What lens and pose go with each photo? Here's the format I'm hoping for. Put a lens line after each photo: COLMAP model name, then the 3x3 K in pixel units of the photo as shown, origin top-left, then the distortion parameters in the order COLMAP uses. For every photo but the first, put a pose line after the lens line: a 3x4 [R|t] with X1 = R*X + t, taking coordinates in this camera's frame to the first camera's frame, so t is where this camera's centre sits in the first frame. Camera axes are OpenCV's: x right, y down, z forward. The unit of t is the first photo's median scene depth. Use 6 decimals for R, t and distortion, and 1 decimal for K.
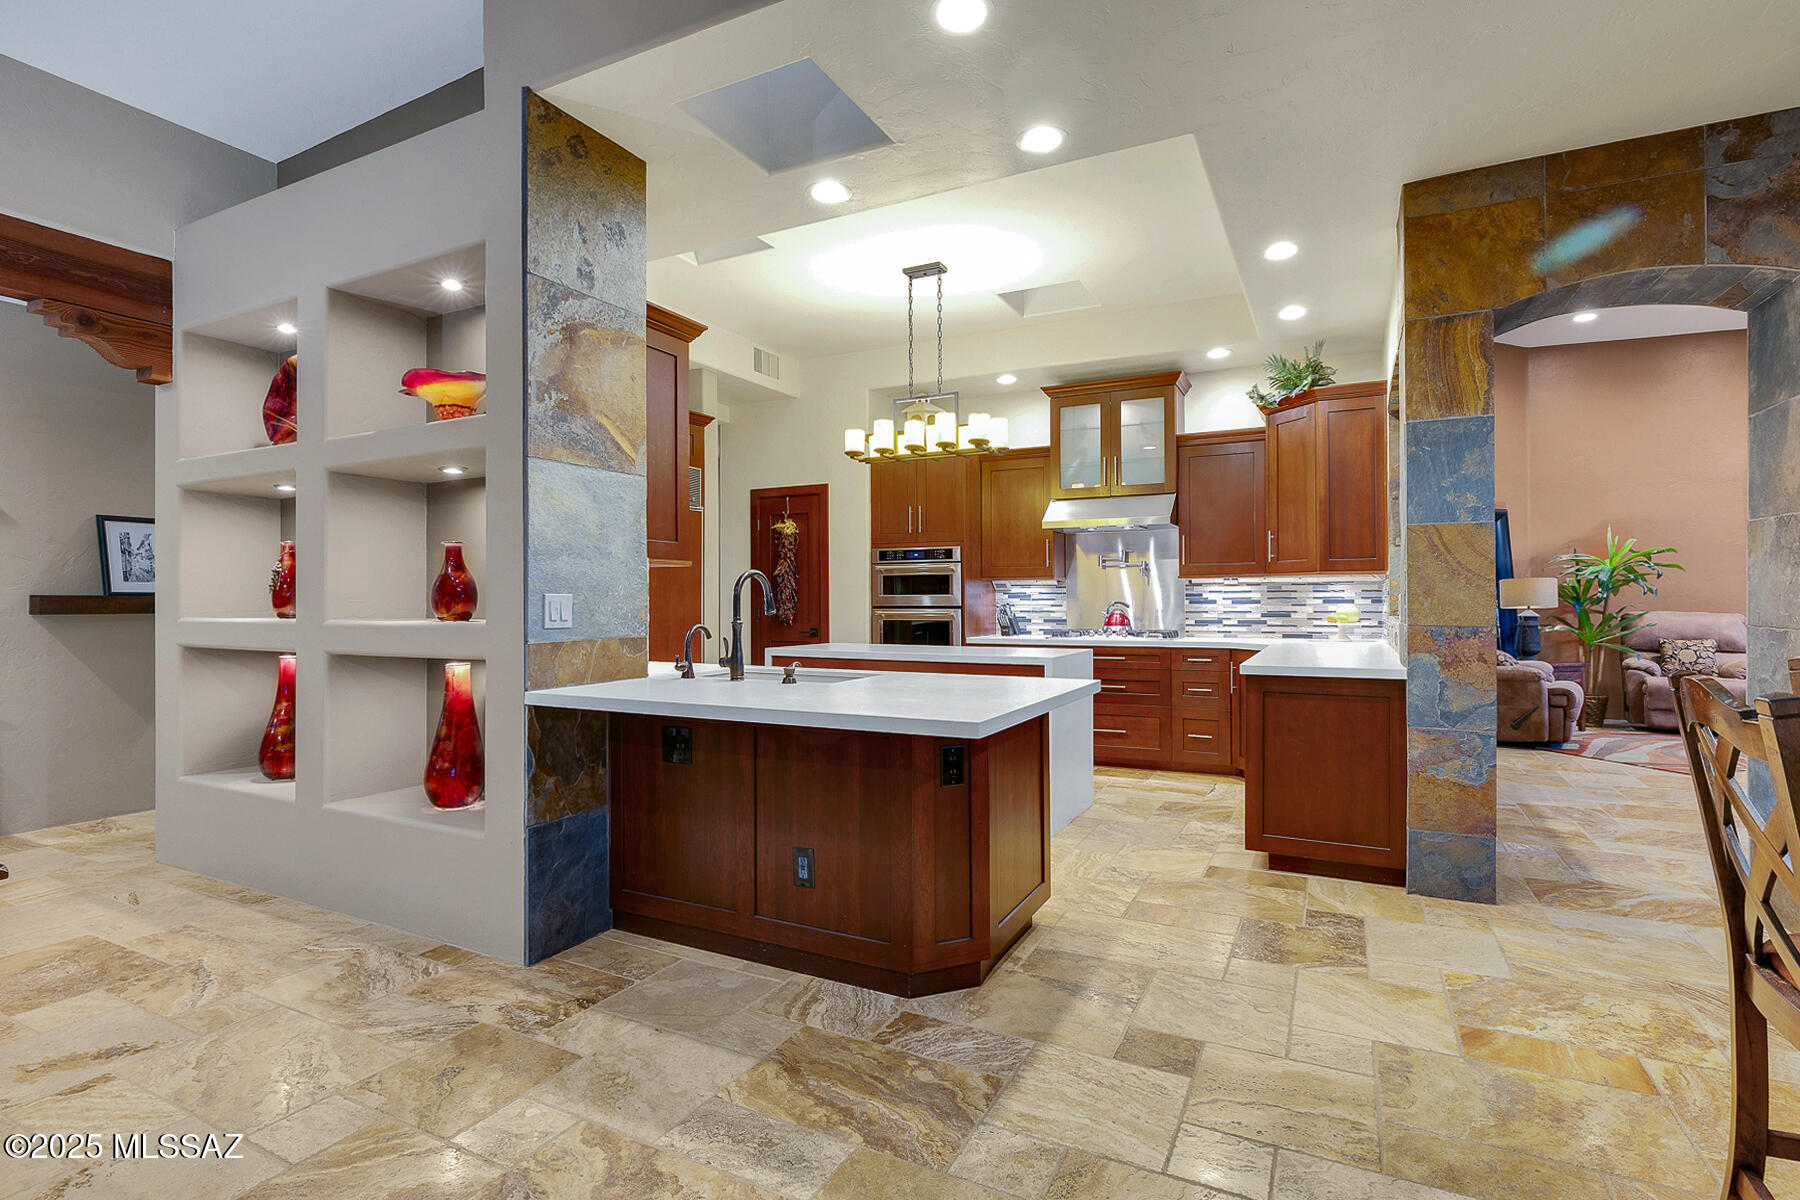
lens RADIAL K [[894.0, 0, 923.2], [0, 894.0, 598.2], [0, 0, 1]] dist [-0.002817, 0.000187]
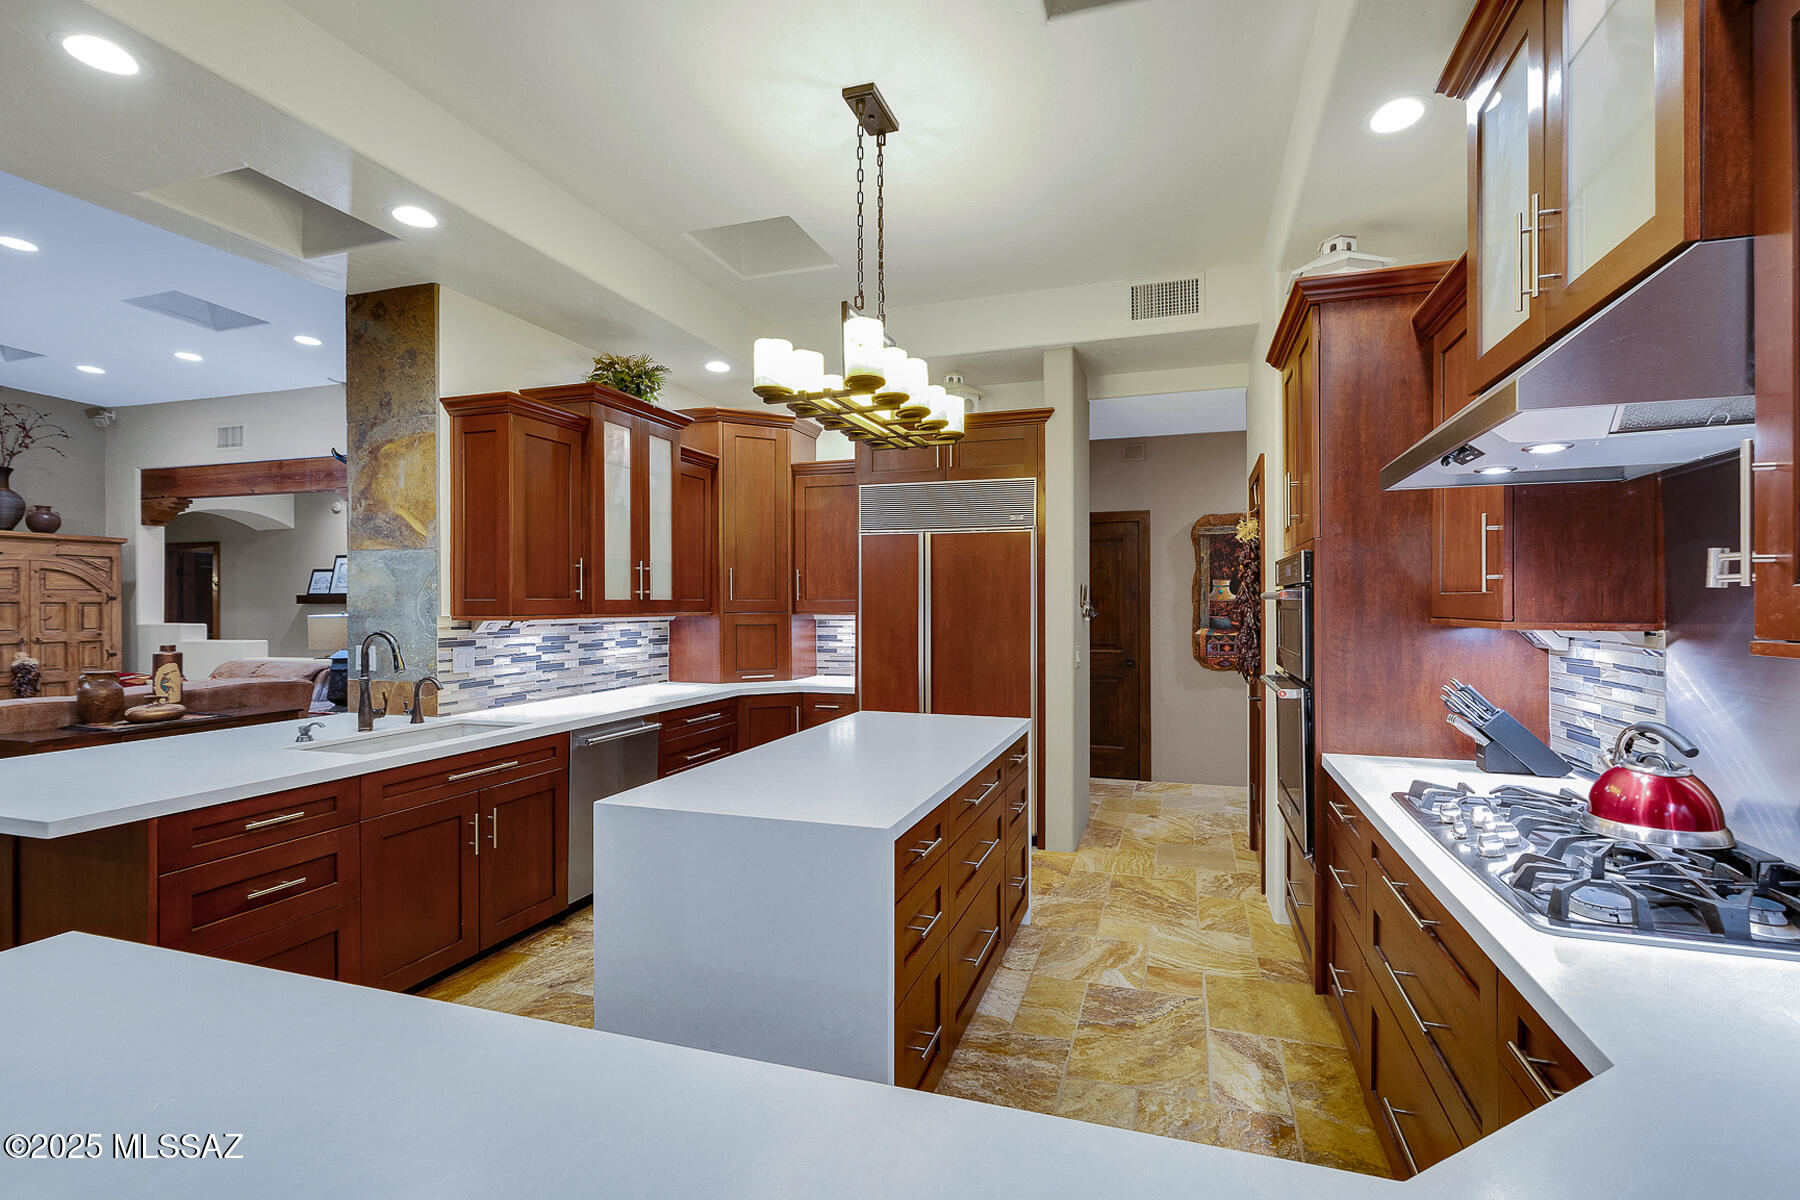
lens RADIAL K [[802.8, 0, 869.7], [0, 802.8, 608.4], [0, 0, 1]] dist [-0.000202, 0.000701]
pose [[0.128422, 0.008943, -0.991679, 0.430105], [-0.003835, 0.999956, 0.008521, -0.035339], [0.991712, 0.002709, 0.128451, 0.750669]]
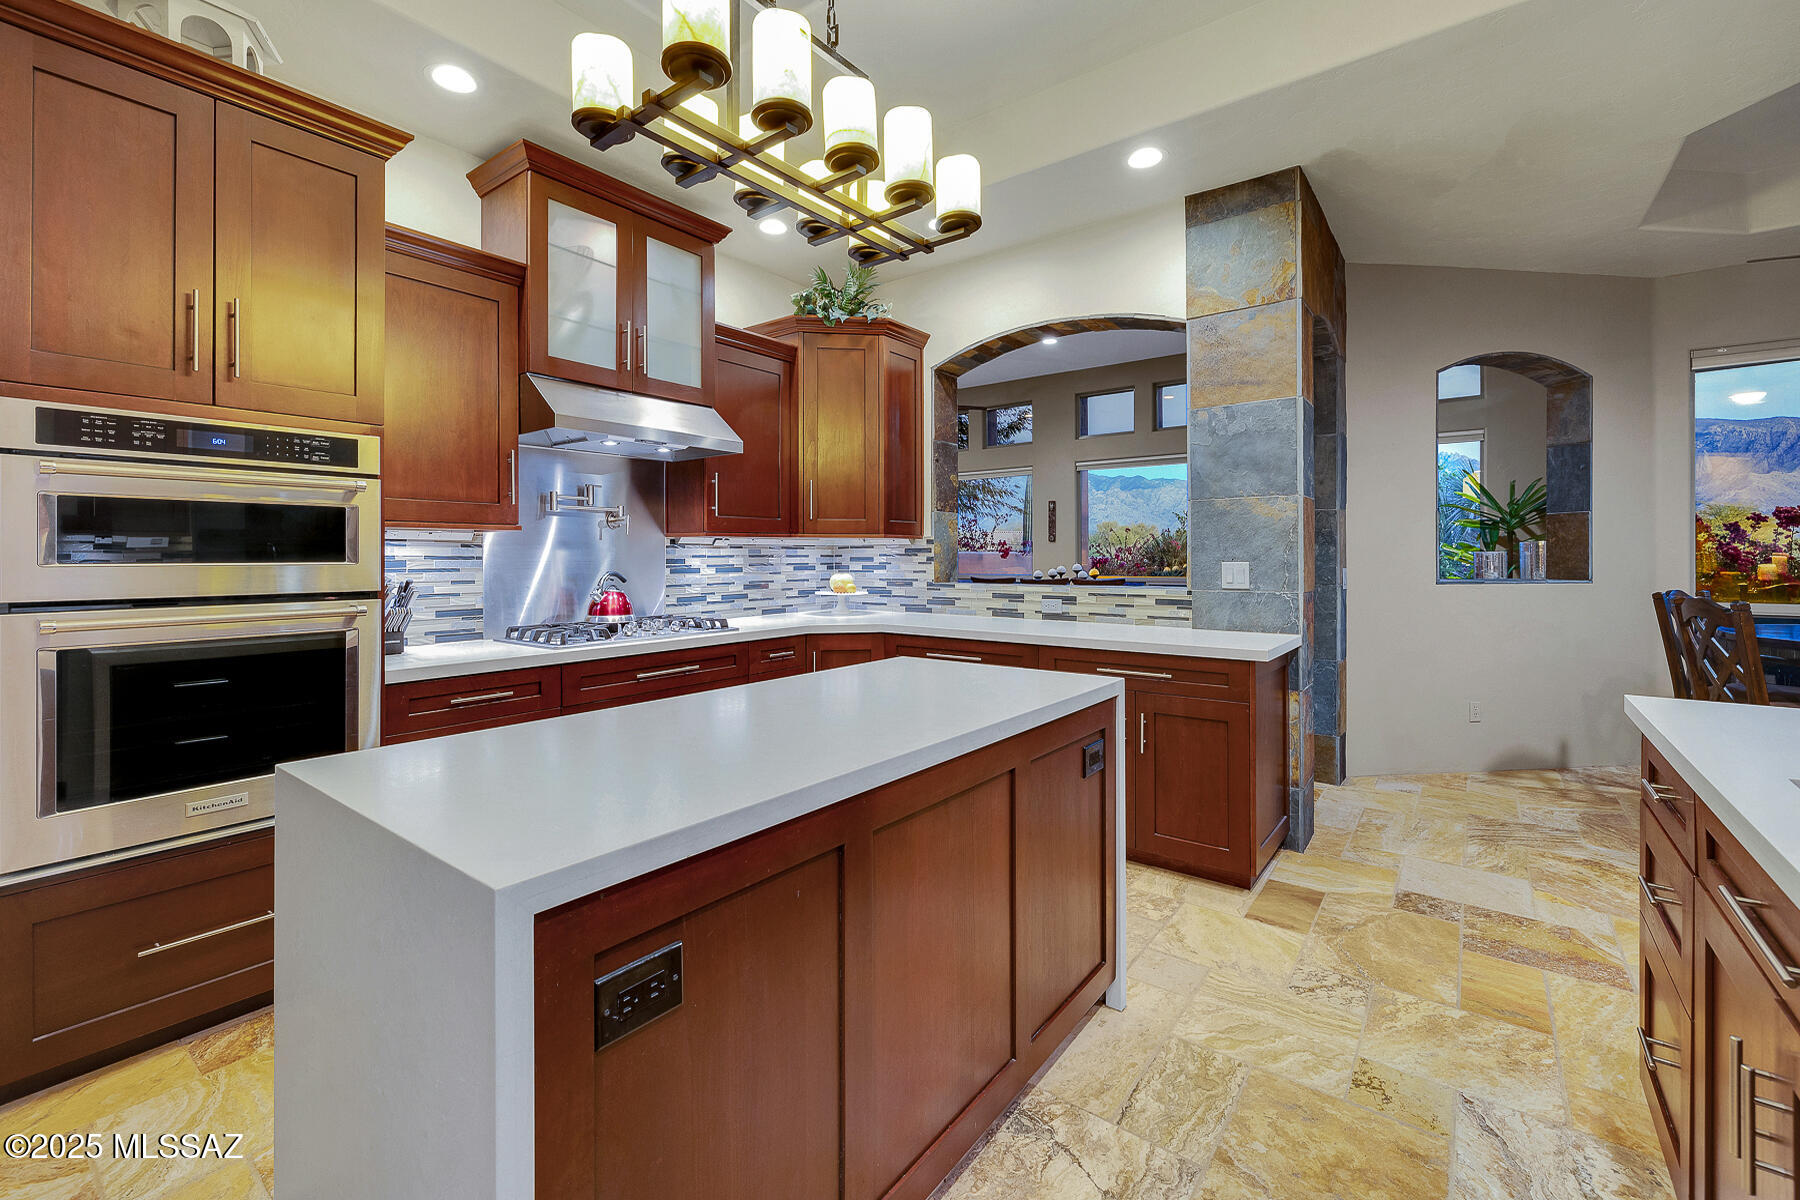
lens RADIAL K [[802.8, 0, 880.8], [0, 802.8, 553.4], [0, 0, 1]] dist [-0.000202, 0.000701]
pose [[0.198754, 0.005309, 0.980035, -0.259647], [0.000671, 0.999984, -0.005553, -0.005564], [-0.980049, 0.001761, 0.198747, 0.728981]]
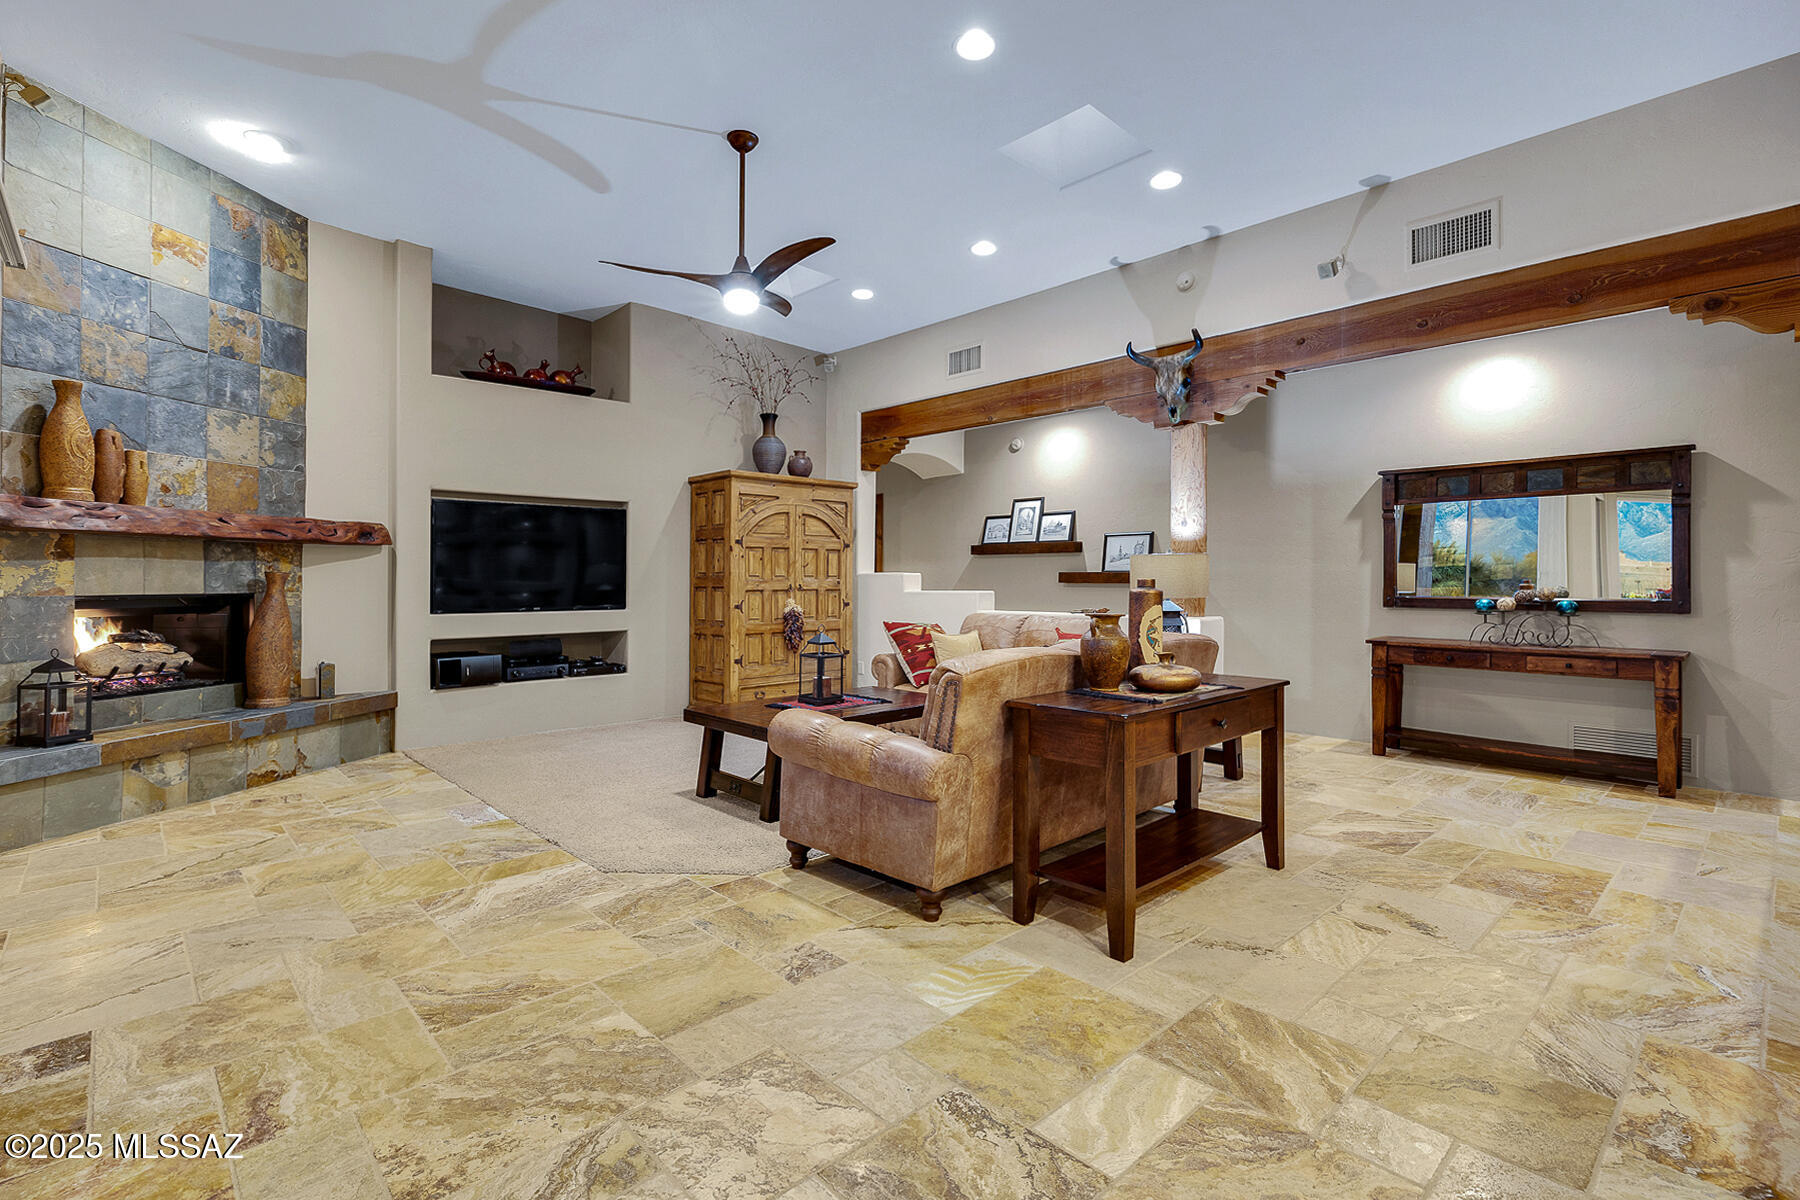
lens RADIAL K [[802.8, 0, 866.0], [0, 802.8, 579.2], [0, 0, 1]] dist [-0.000202, 0.000701]
pose [[-0.374512, 0.006479, -0.927199, 0.164974], [-0.000510, 0.999974, 0.007193, 0.003018], [0.927222, 0.003167, -0.374499, 0.257858]]
